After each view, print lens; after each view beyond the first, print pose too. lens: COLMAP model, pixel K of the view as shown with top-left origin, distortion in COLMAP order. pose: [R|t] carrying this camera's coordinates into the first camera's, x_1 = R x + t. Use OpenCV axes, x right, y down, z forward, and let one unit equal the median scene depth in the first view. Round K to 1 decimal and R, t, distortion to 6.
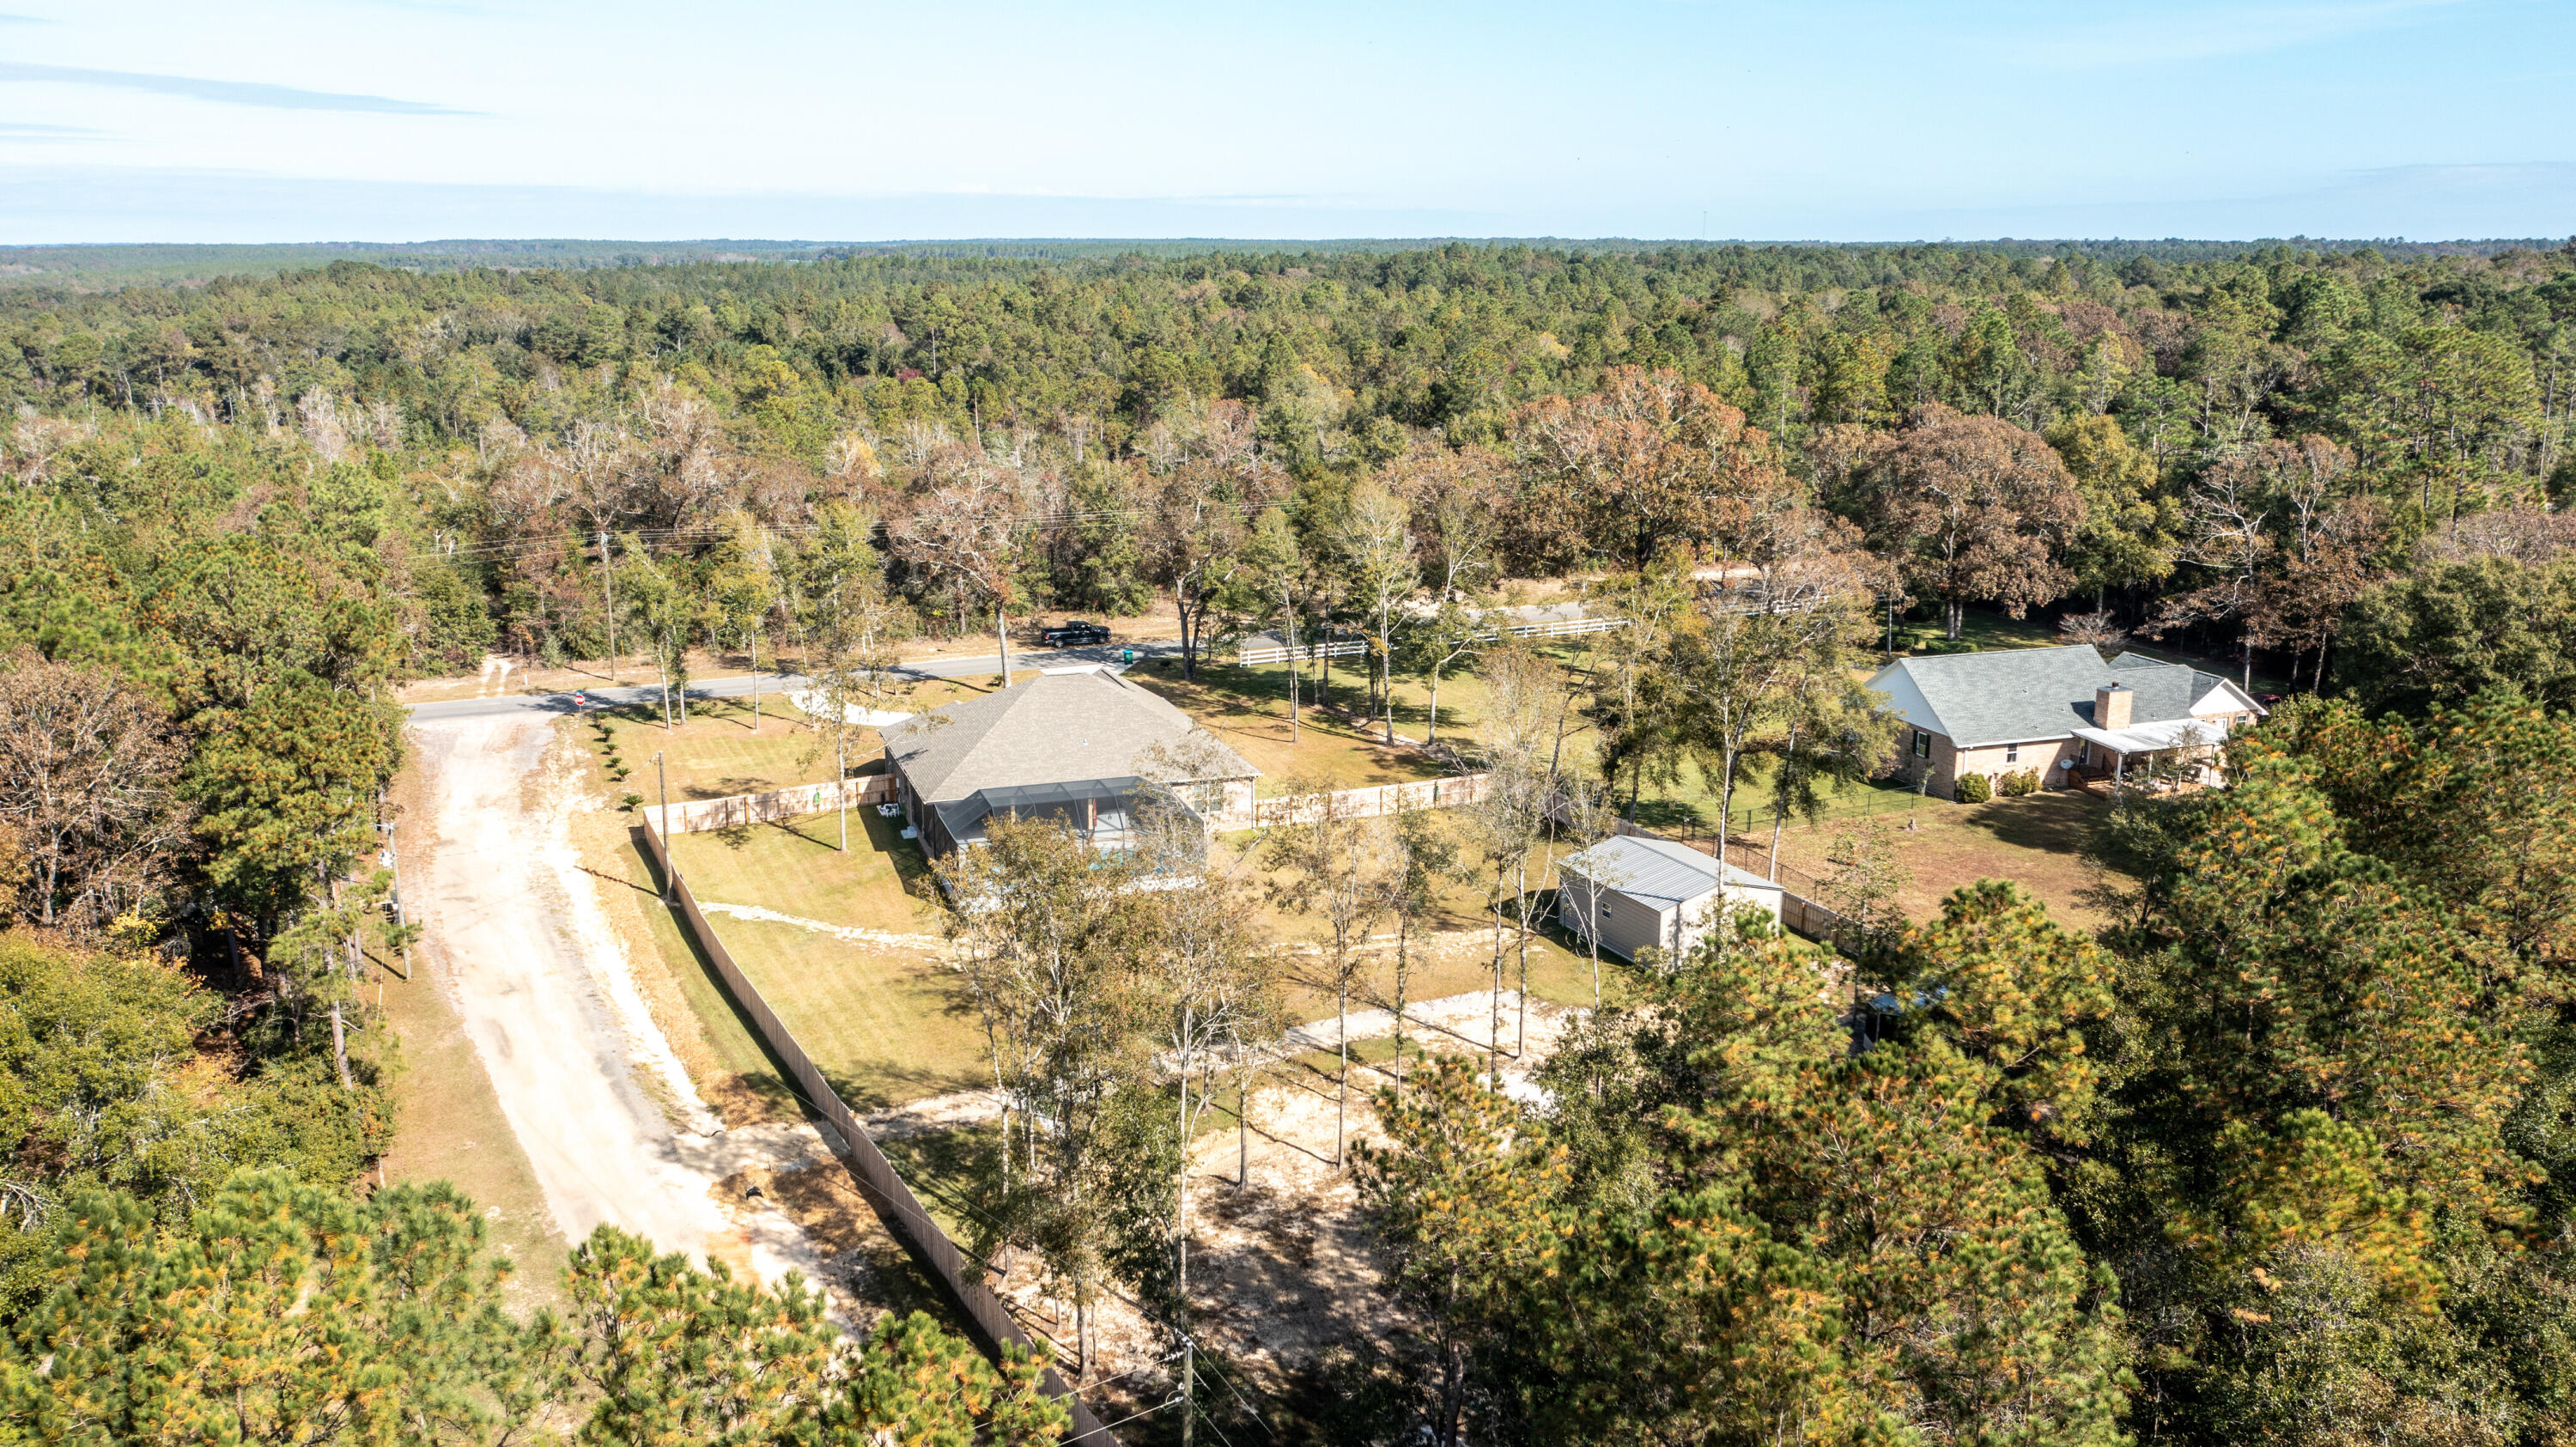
lens RADIAL K [[2024.9, 0, 1294.8], [0, 2024.9, 730.2], [0, 0, 1]] dist [-0.021341, 0.002514]
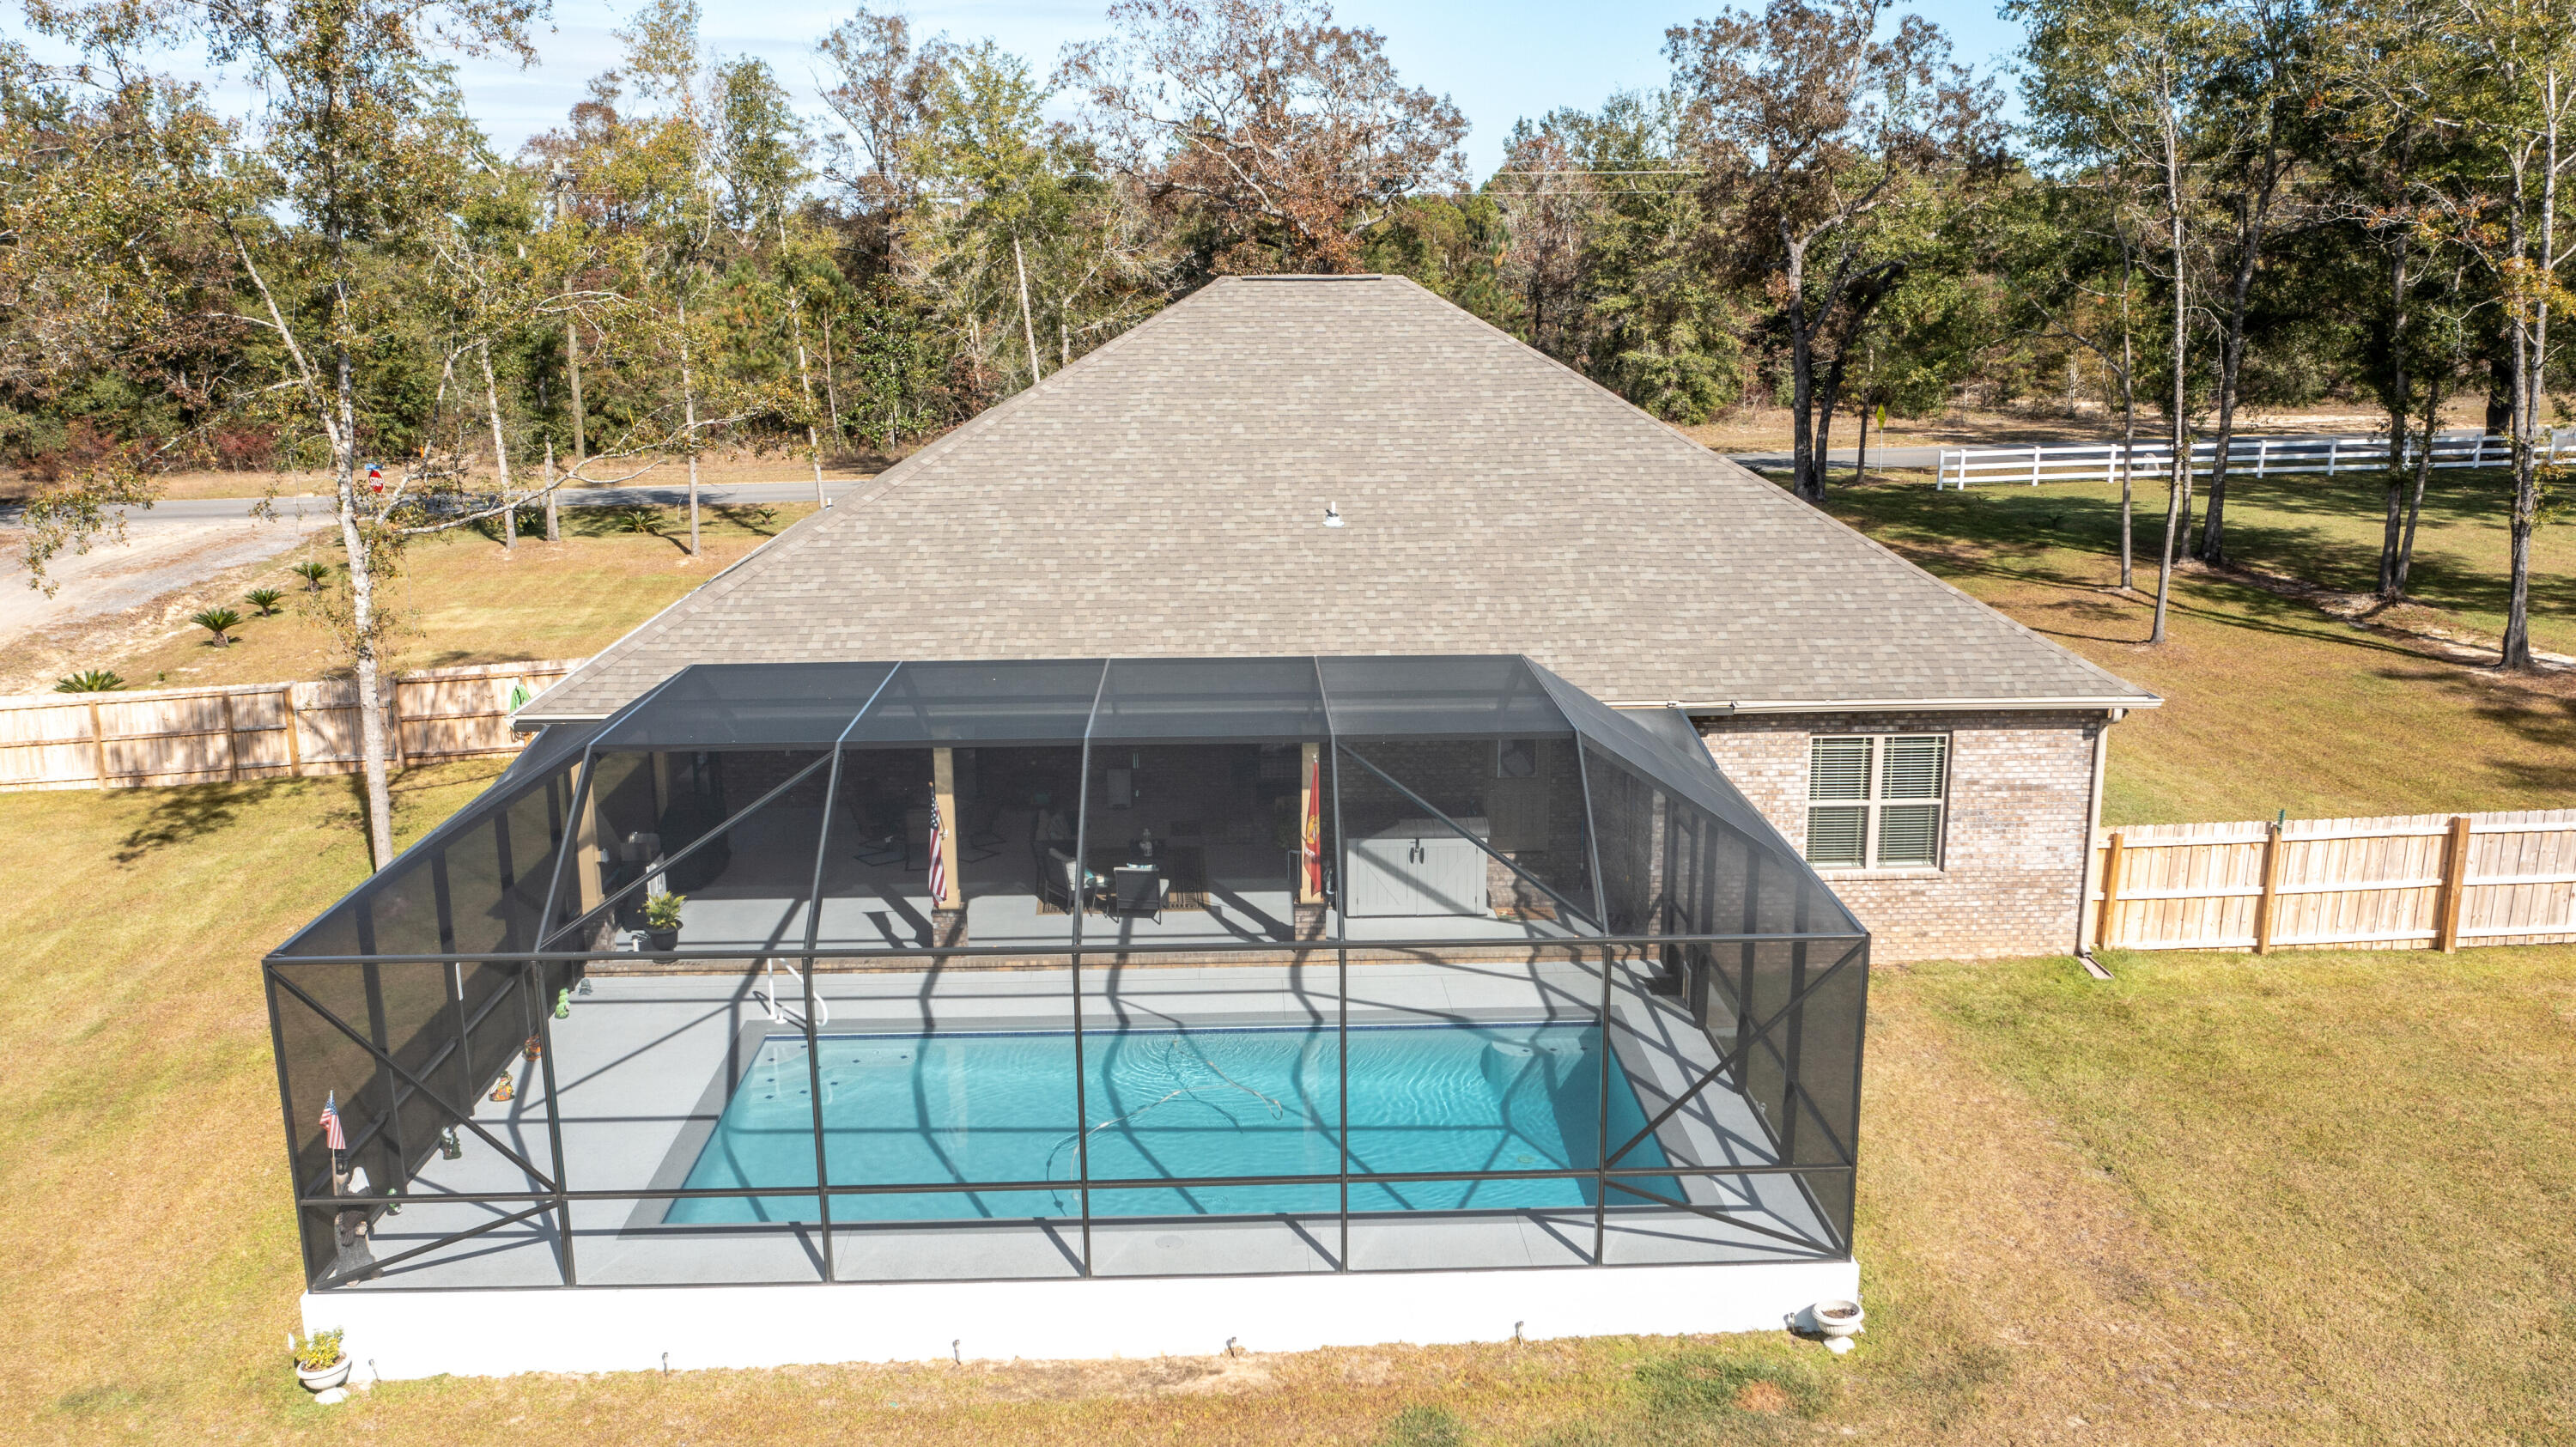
lens RADIAL K [[2024.9, 0, 1284.3], [0, 2024.9, 707.2], [0, 0, 1]] dist [-0.021341, 0.002514]
pose [[0.953216, 0.059062, -0.296465, -0.033466], [-0.063041, 0.998003, -0.003870, 0.023965], [0.295645, 0.022378, 0.955036, 0.654273]]
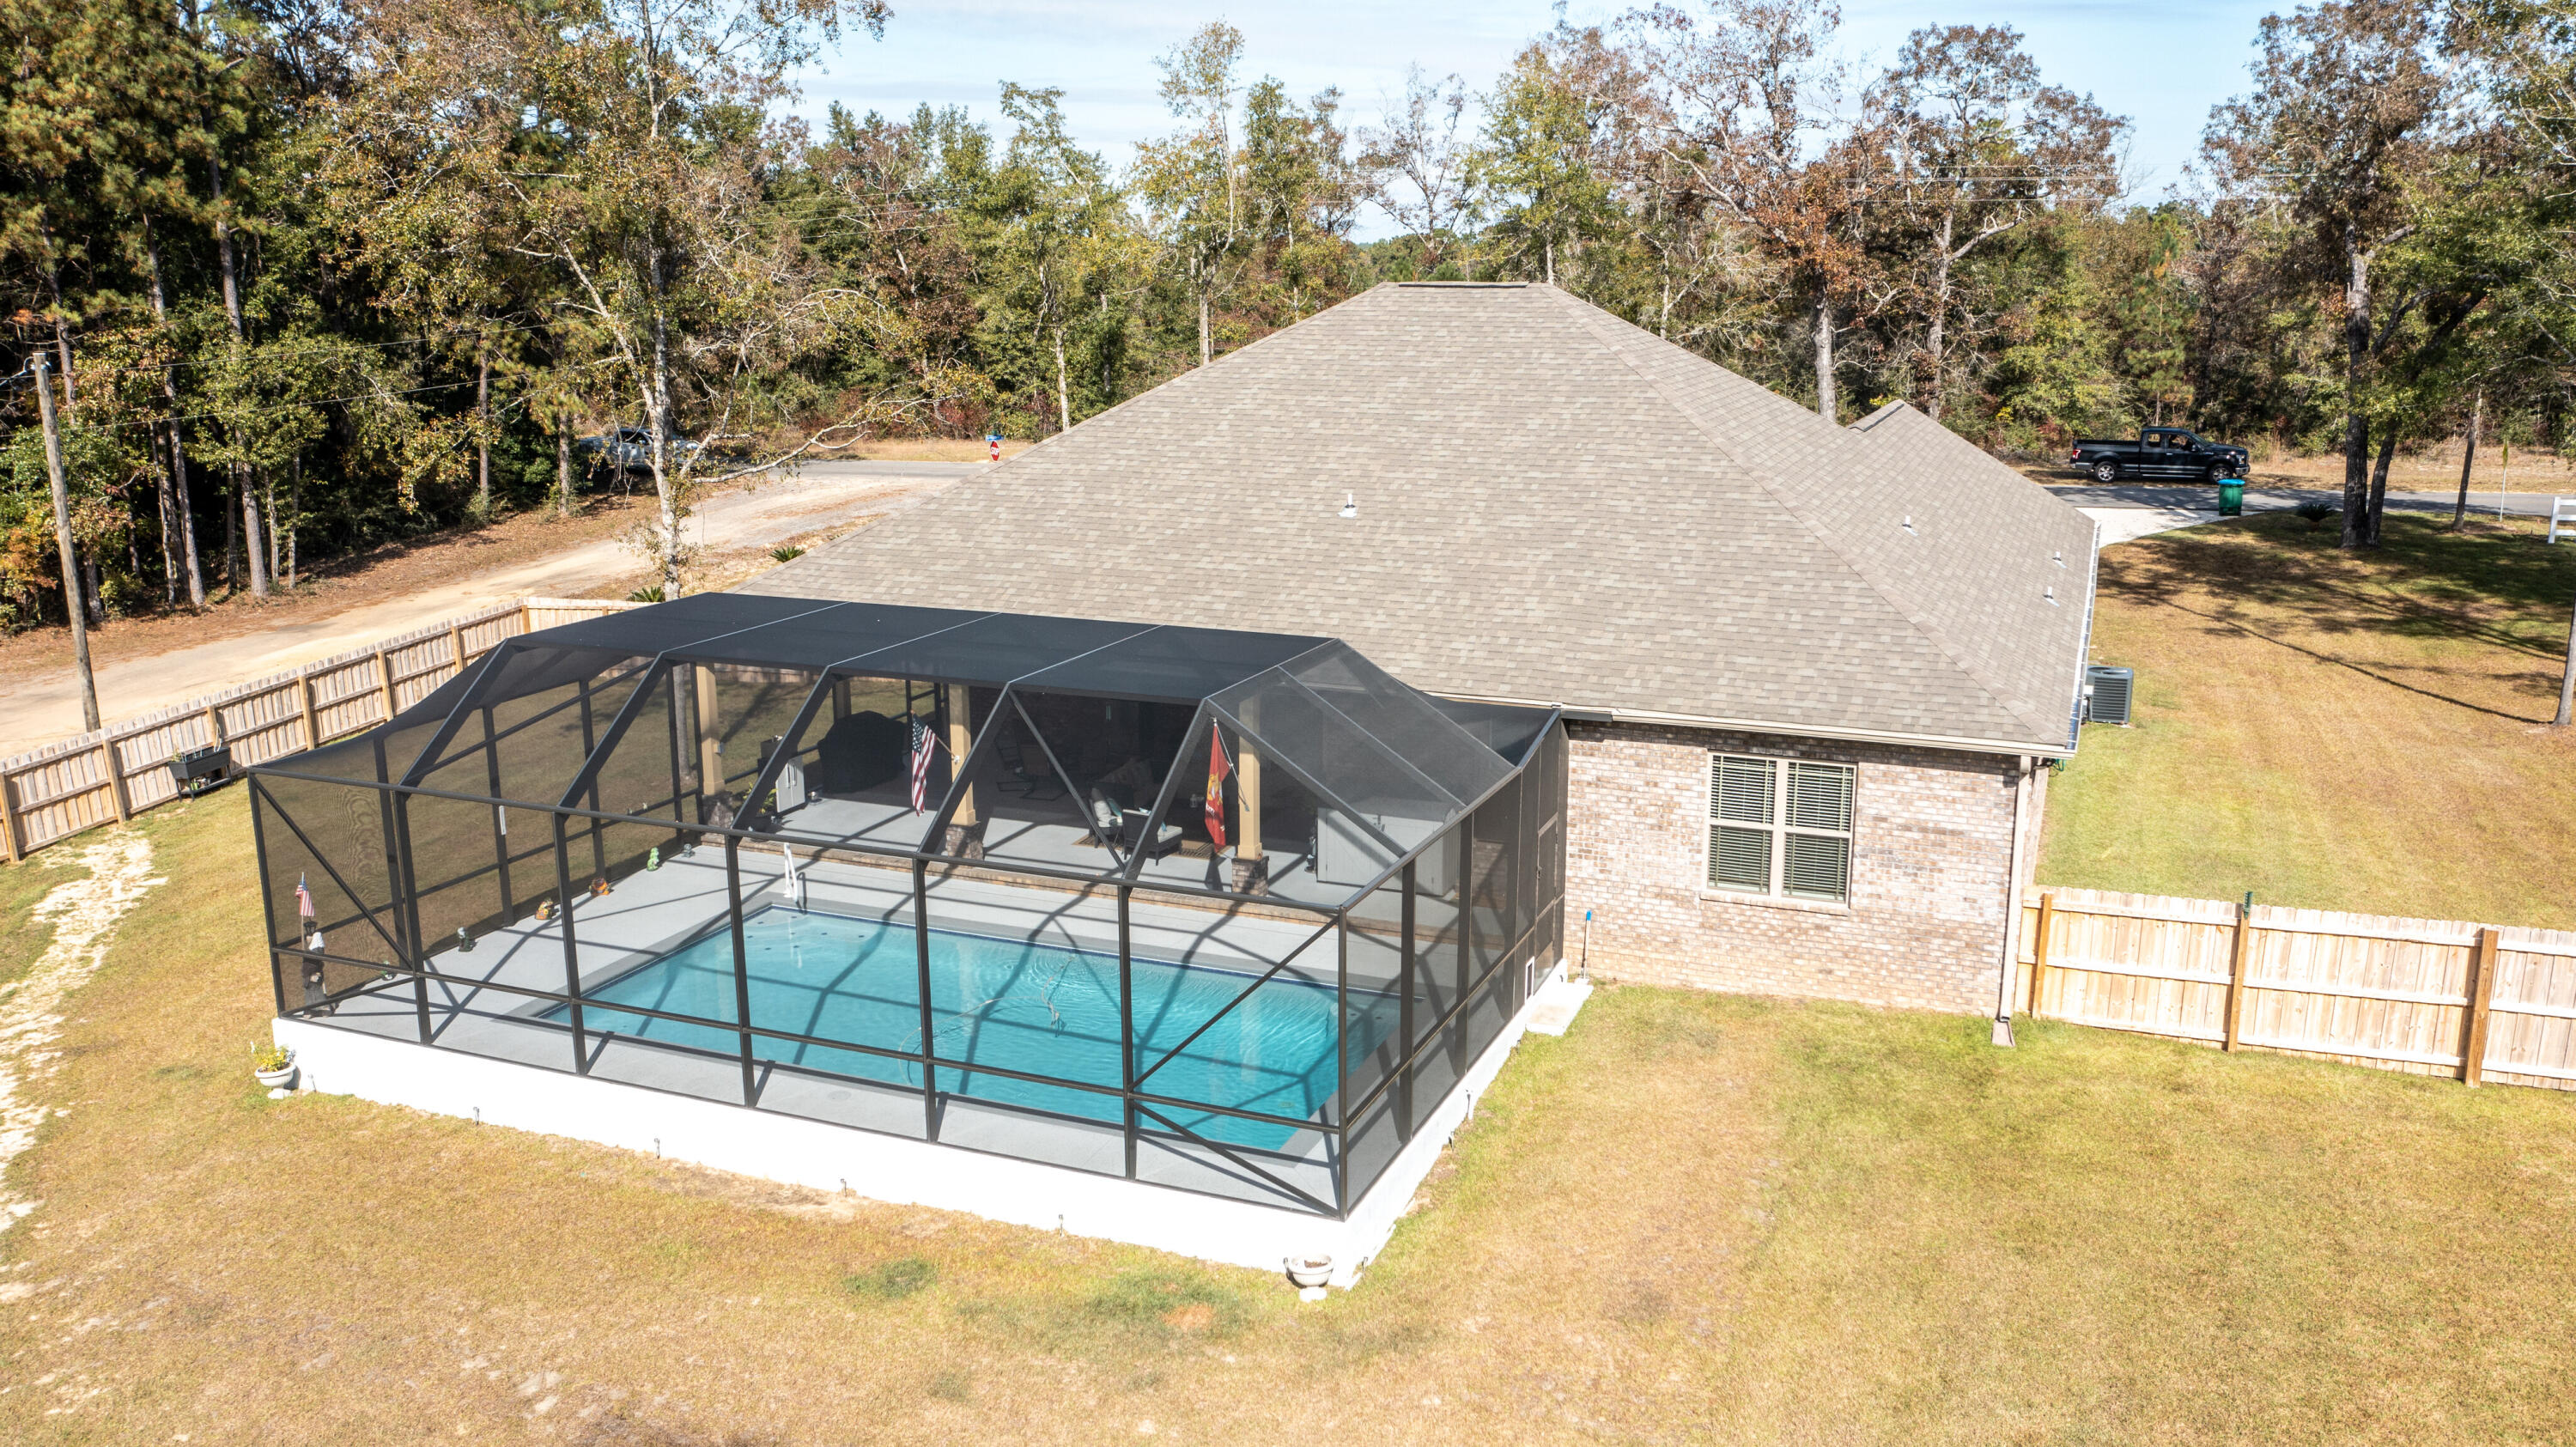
lens RADIAL K [[2024.9, 0, 1291.5], [0, 2024.9, 706.7], [0, 0, 1]] dist [-0.021341, 0.002514]
pose [[0.745028, 0.142093, -0.651723, 0.044522], [-0.153901, 0.987303, 0.039323, 0.017682], [0.649036, 0.071004, 0.757437, 0.680633]]
